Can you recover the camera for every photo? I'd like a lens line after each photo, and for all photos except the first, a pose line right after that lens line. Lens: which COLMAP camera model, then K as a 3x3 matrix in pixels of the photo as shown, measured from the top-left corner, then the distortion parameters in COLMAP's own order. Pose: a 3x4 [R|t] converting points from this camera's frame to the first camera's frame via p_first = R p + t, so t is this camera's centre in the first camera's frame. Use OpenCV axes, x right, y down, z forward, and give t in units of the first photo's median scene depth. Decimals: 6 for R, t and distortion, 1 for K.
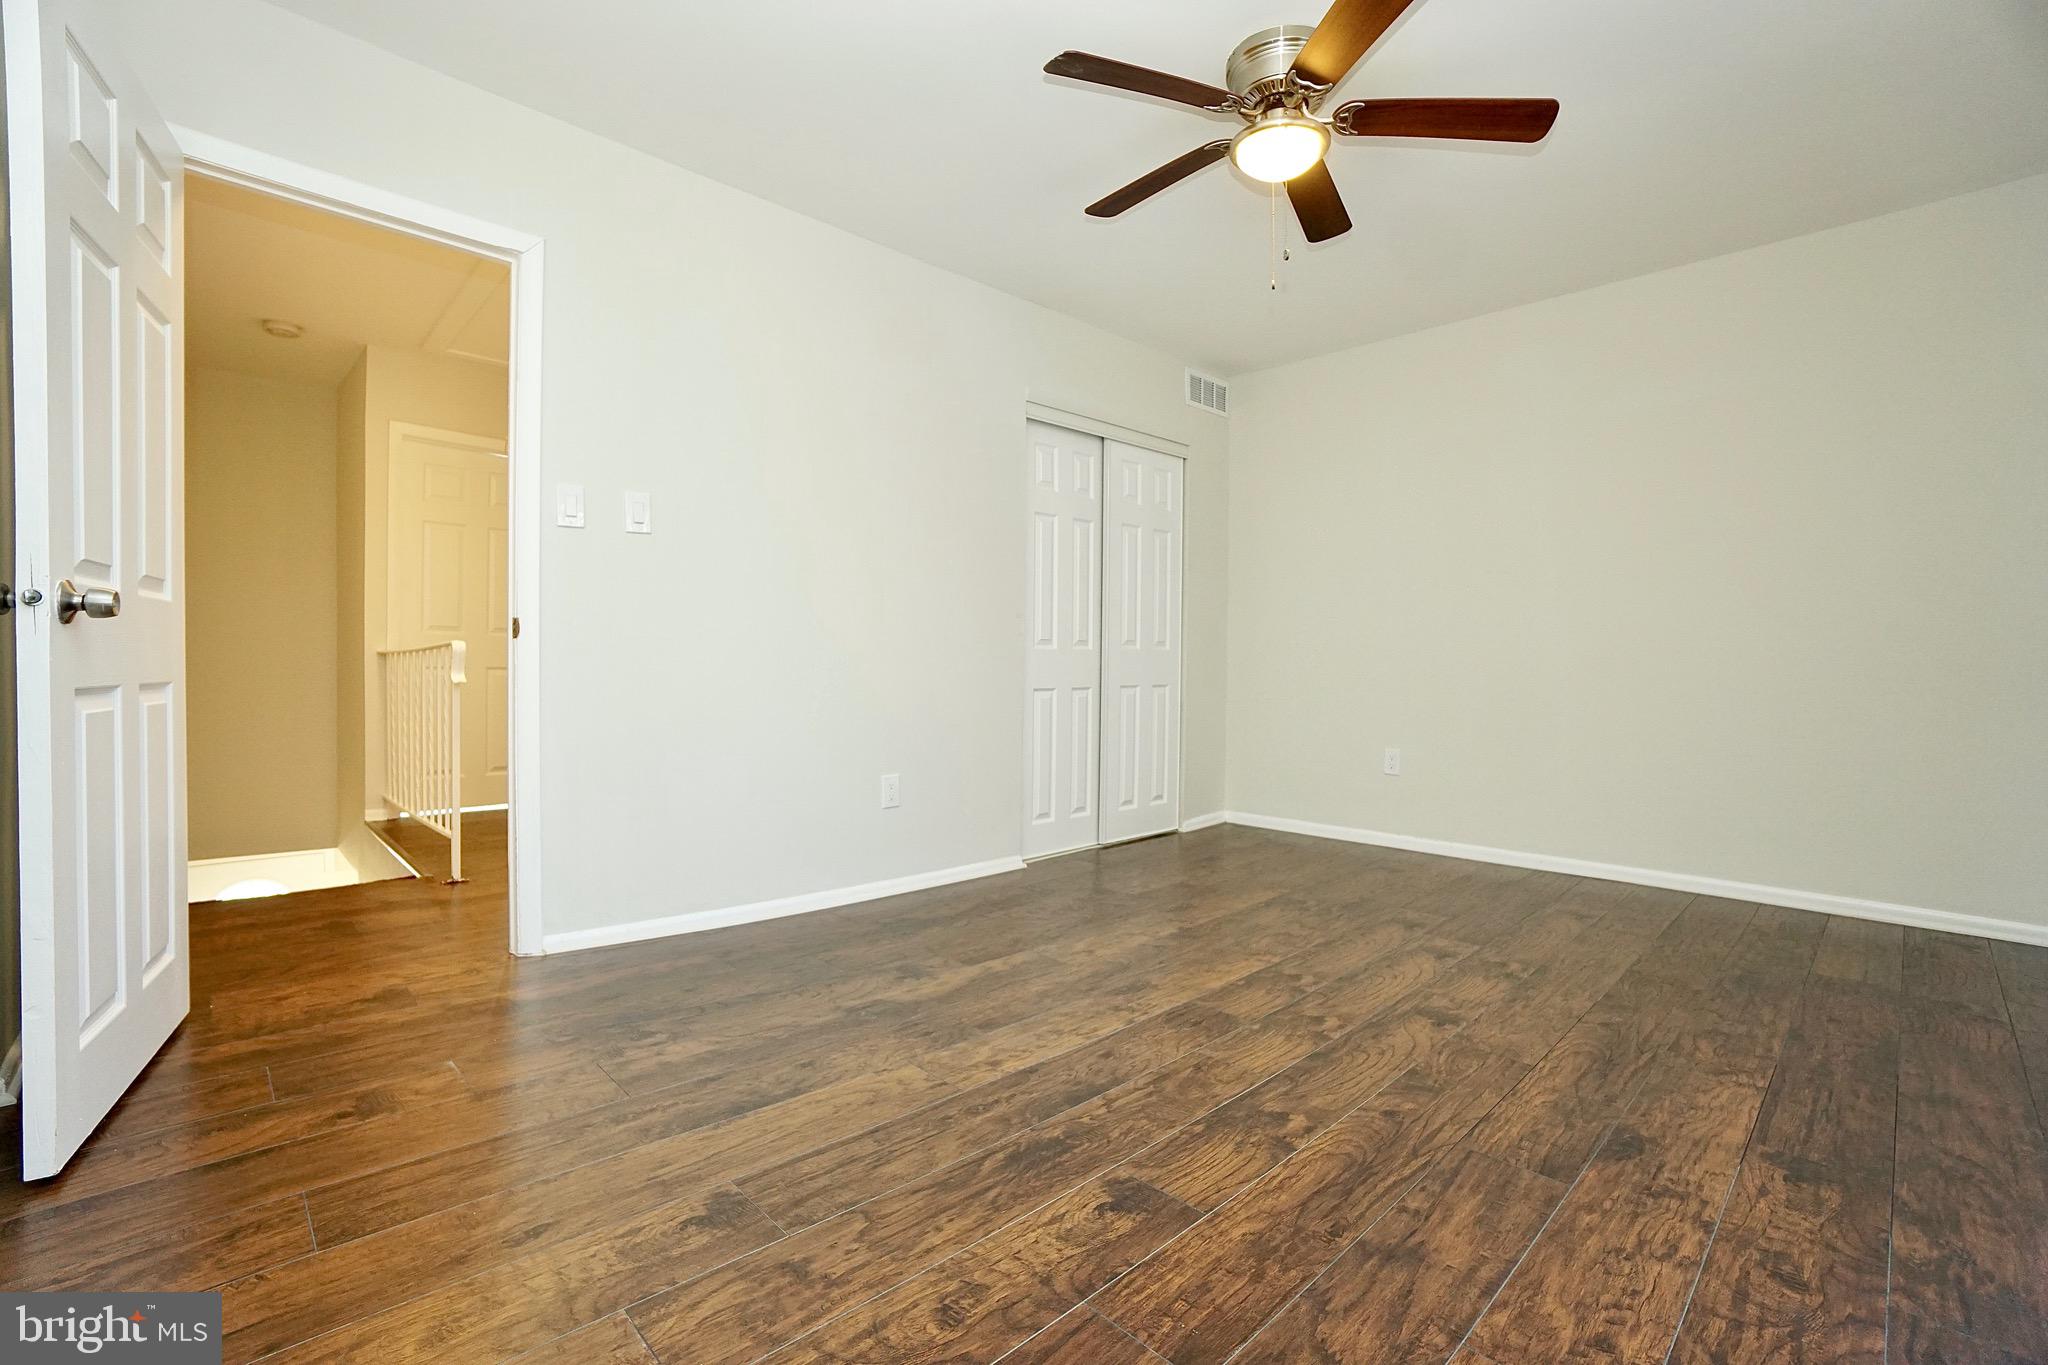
lens RADIAL K [[902.2, 0, 1015.8], [0, 902.2, 679.7], [0, 0, 1]] dist [-0.059255, 0.019520]
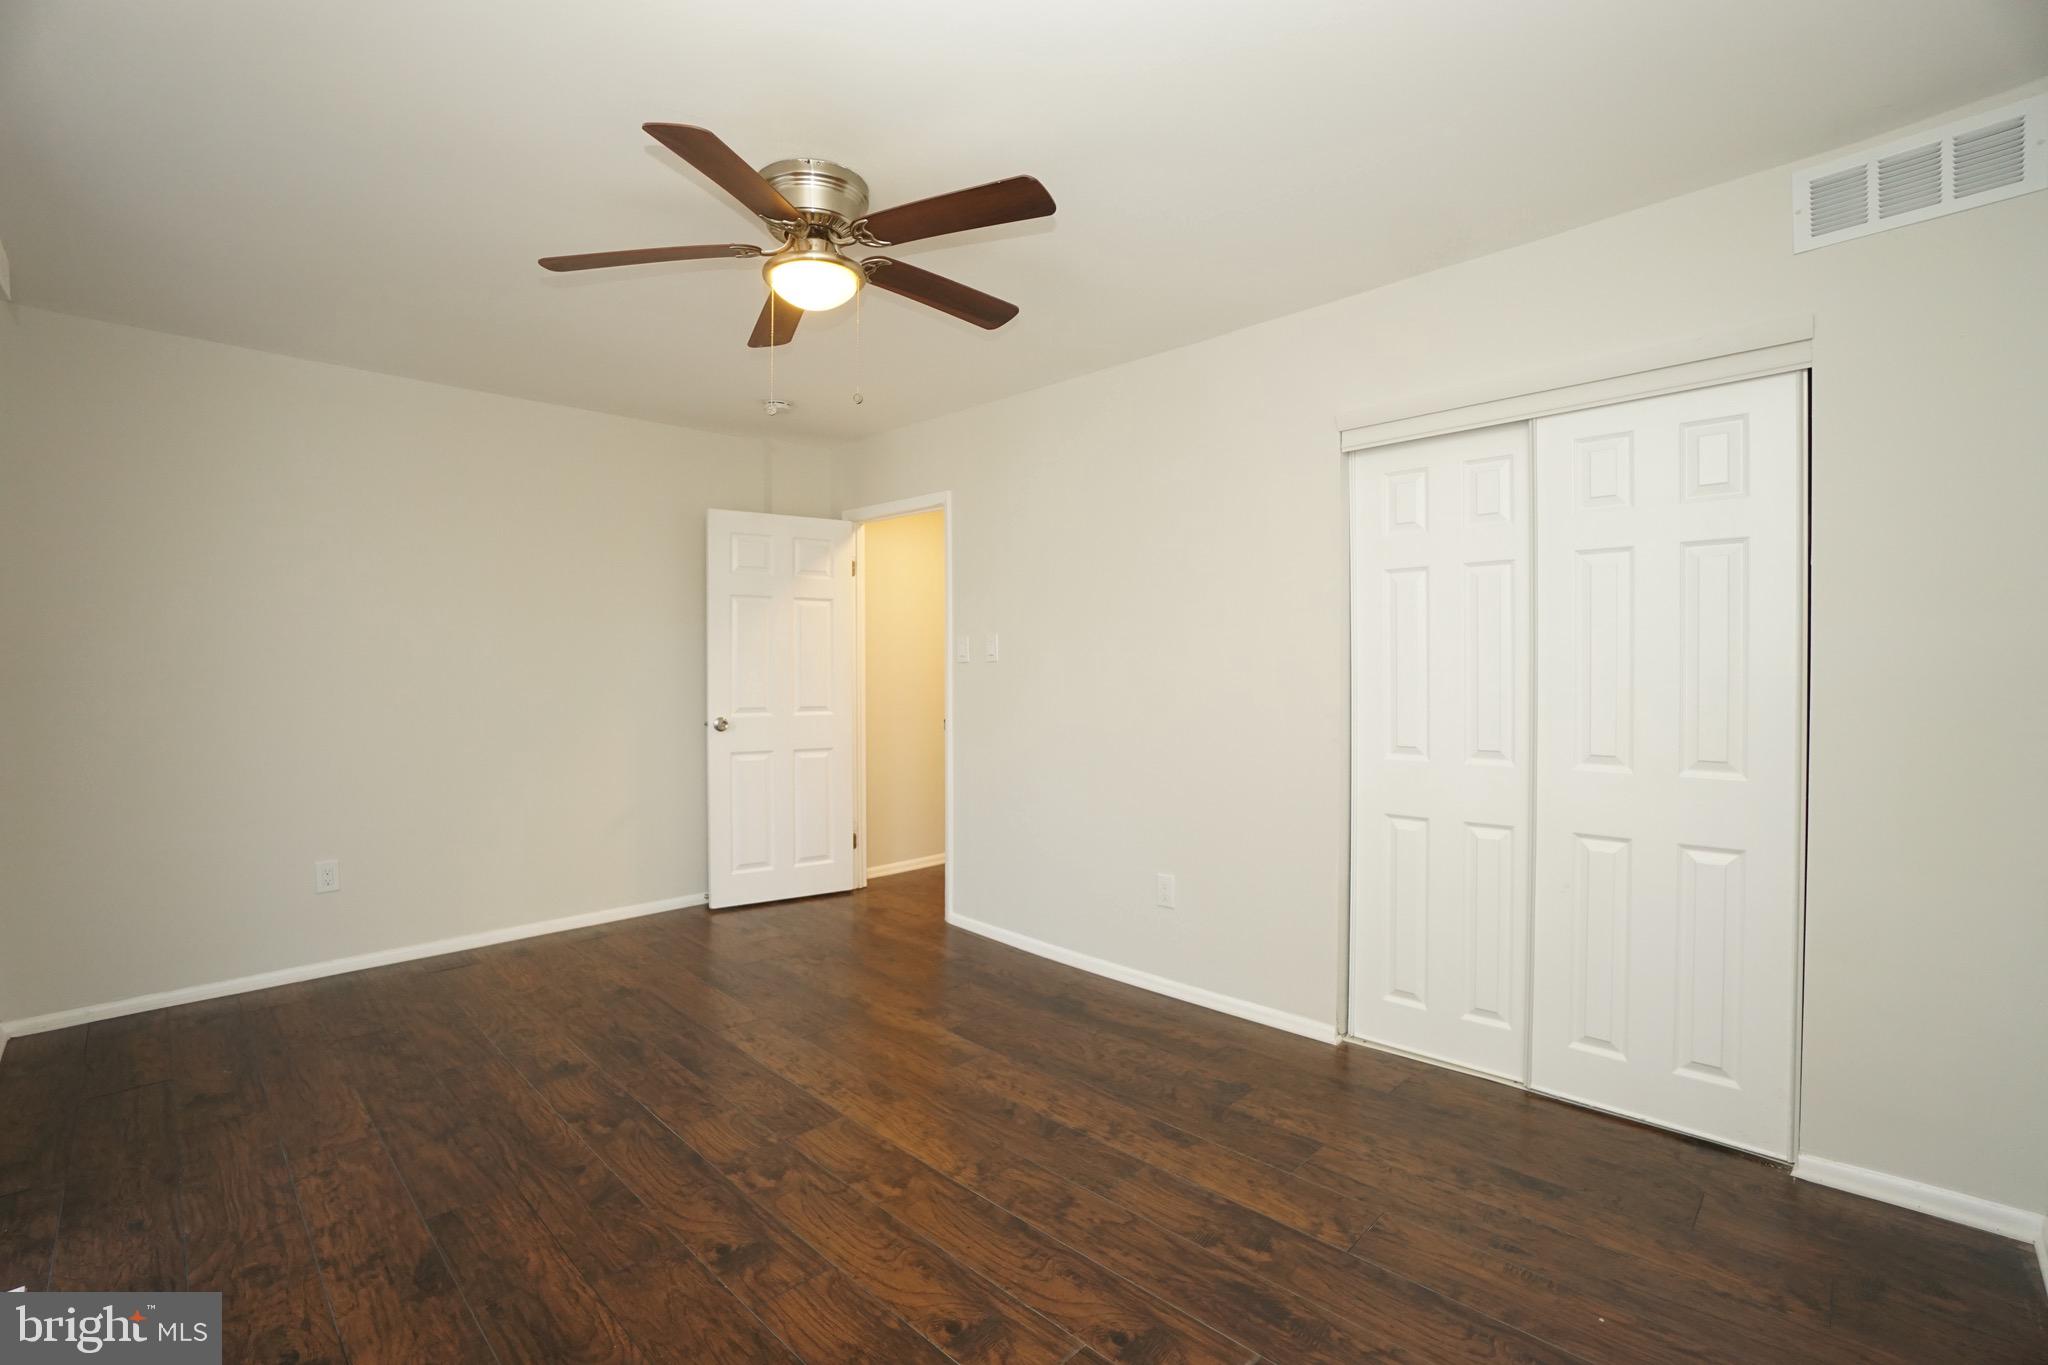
lens RADIAL K [[902.2, 0, 1018.7], [0, 902.2, 671.5], [0, 0, 1]] dist [-0.059255, 0.019520]
pose [[0.024865, -0.009478, -0.999646, 1.384493], [-0.016283, 0.999819, -0.009884, -0.173898], [0.999558, 0.016523, 0.024706, 1.294834]]
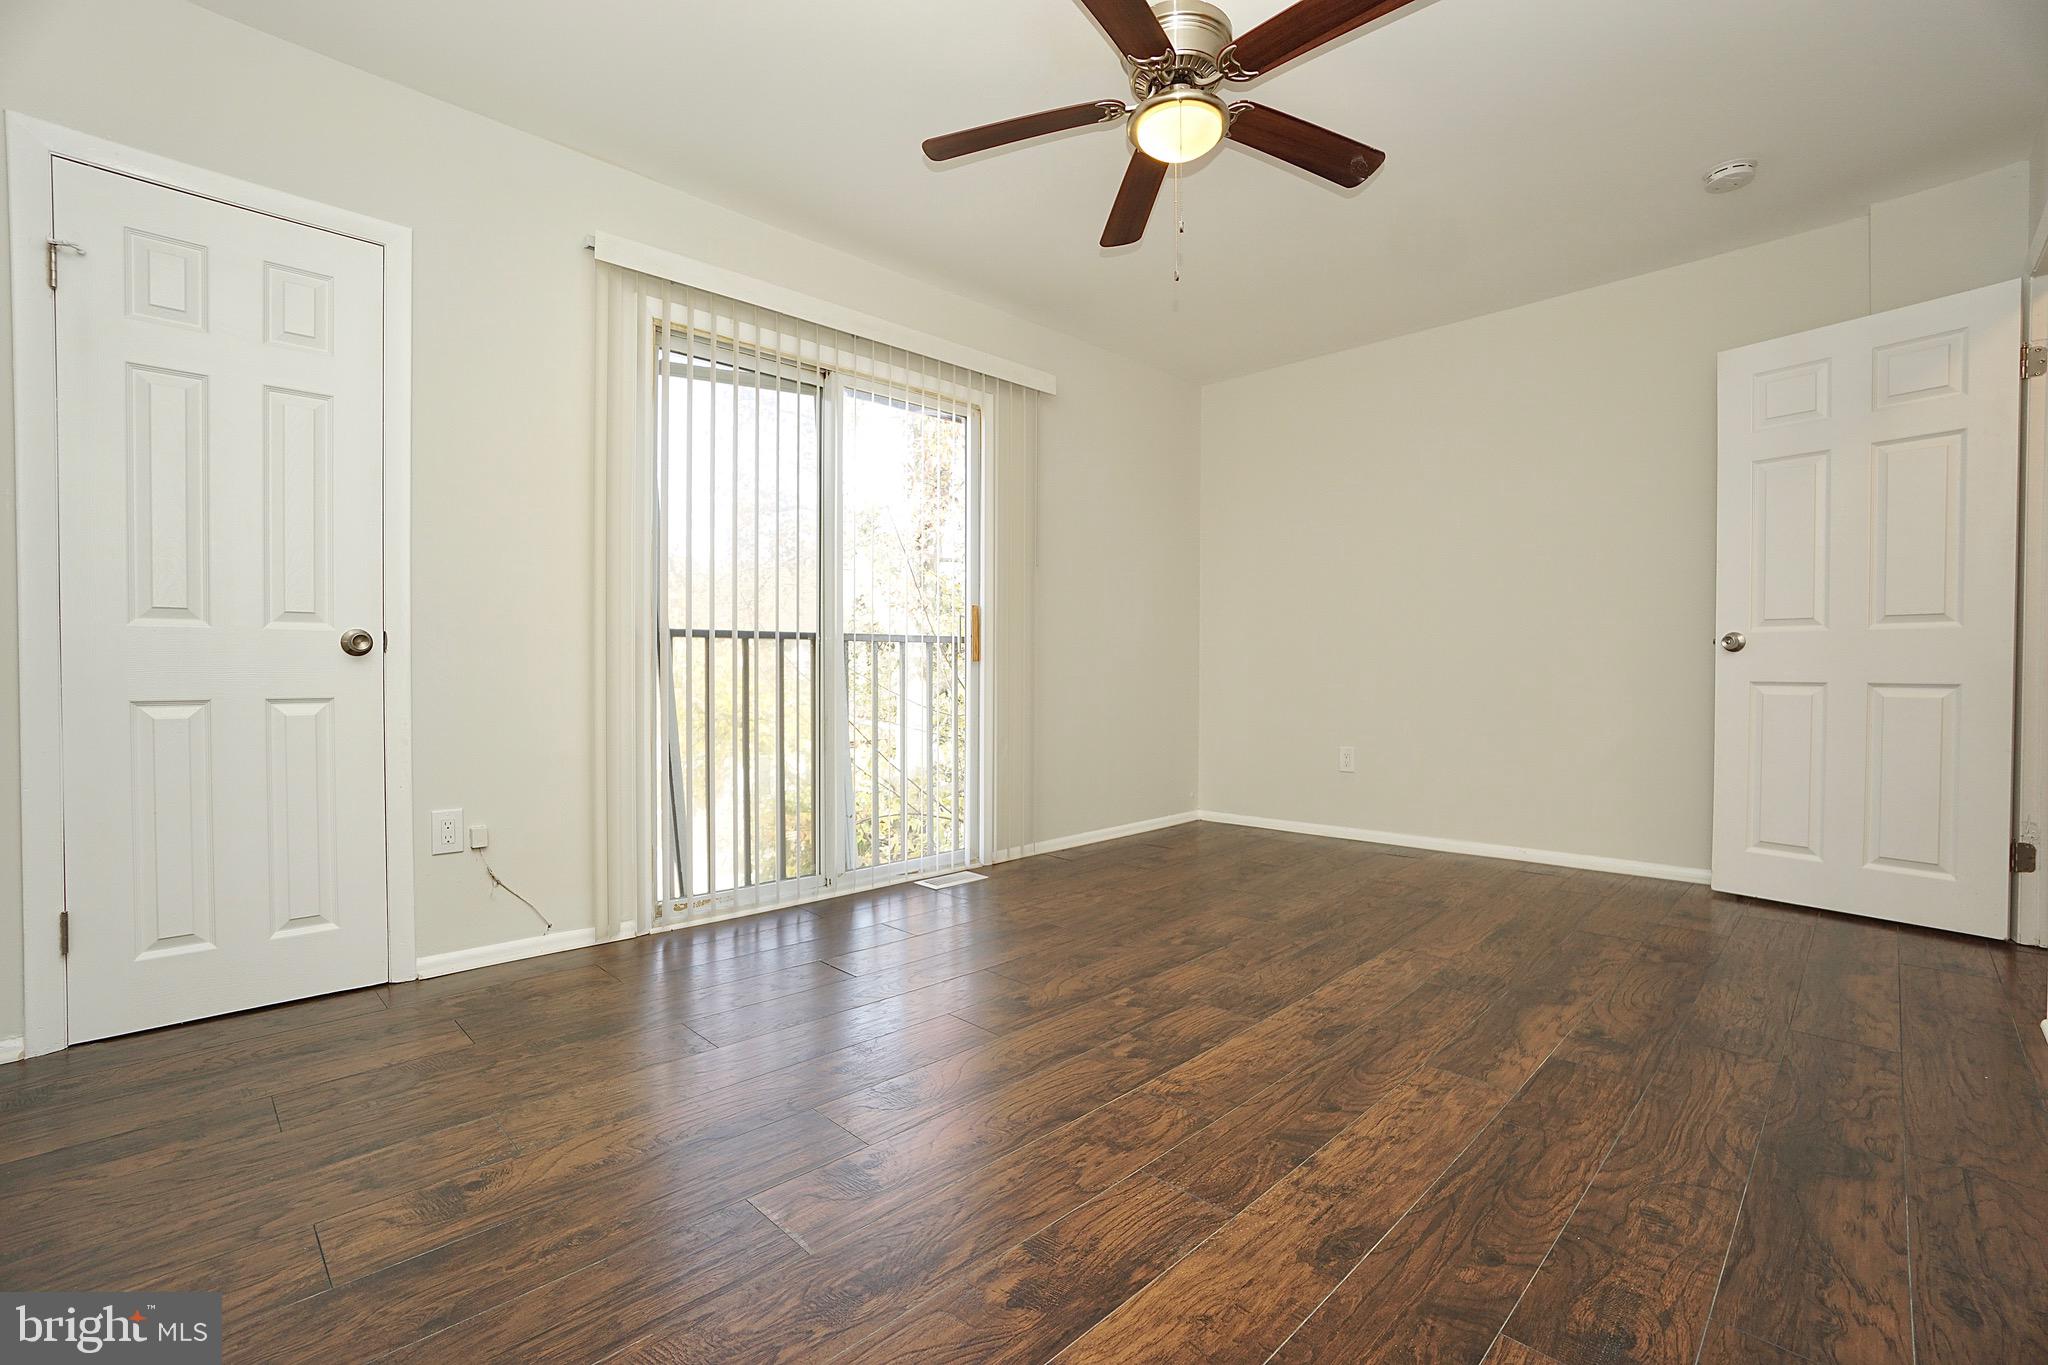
lens RADIAL K [[902.2, 0, 1023.9], [0, 902.2, 676.1], [0, 0, 1]] dist [-0.059255, 0.019520]
pose [[-0.999640, -0.012907, -0.023529, 0.521140], [-0.013533, 0.999554, 0.026638, -0.027247], [0.023175, 0.026947, -0.999368, 2.126698]]
